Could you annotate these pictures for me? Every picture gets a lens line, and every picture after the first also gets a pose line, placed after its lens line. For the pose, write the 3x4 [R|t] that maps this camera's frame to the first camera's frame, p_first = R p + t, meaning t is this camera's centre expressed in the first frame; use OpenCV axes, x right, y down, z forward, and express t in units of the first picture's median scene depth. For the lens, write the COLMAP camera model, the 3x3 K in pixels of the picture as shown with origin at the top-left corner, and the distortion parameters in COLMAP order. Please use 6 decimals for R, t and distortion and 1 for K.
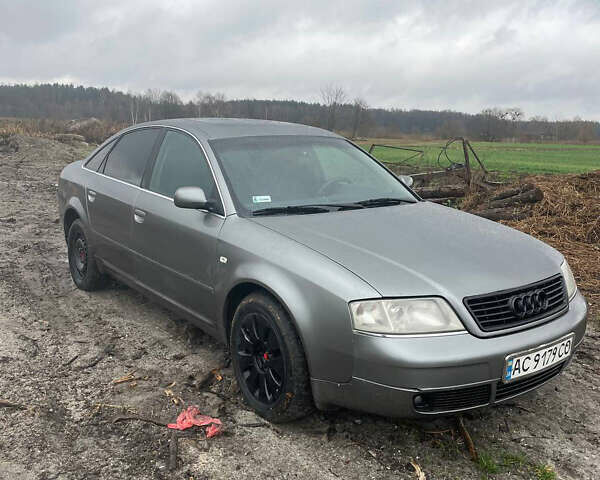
lens RADIAL K [[617.6, 0, 300.0], [0, 617.6, 240.0], [0, 0, 1]] dist [-0.003268, -0.006403]
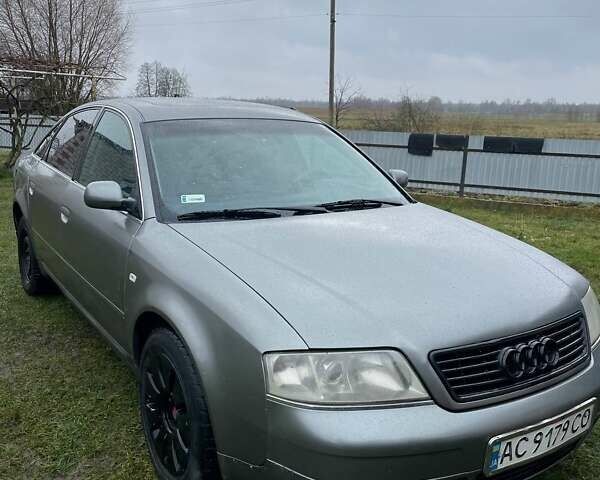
lens RADIAL K [[617.6, 0, 300.0], [0, 617.6, 240.0], [0, 0, 1]] dist [-0.003268, -0.006403]
pose [[0.997986, 0.020932, -0.059876, 0.146299], [-0.019947, 0.999656, 0.017014, -0.037072], [0.060211, -0.015786, 0.998061, 0.280132]]
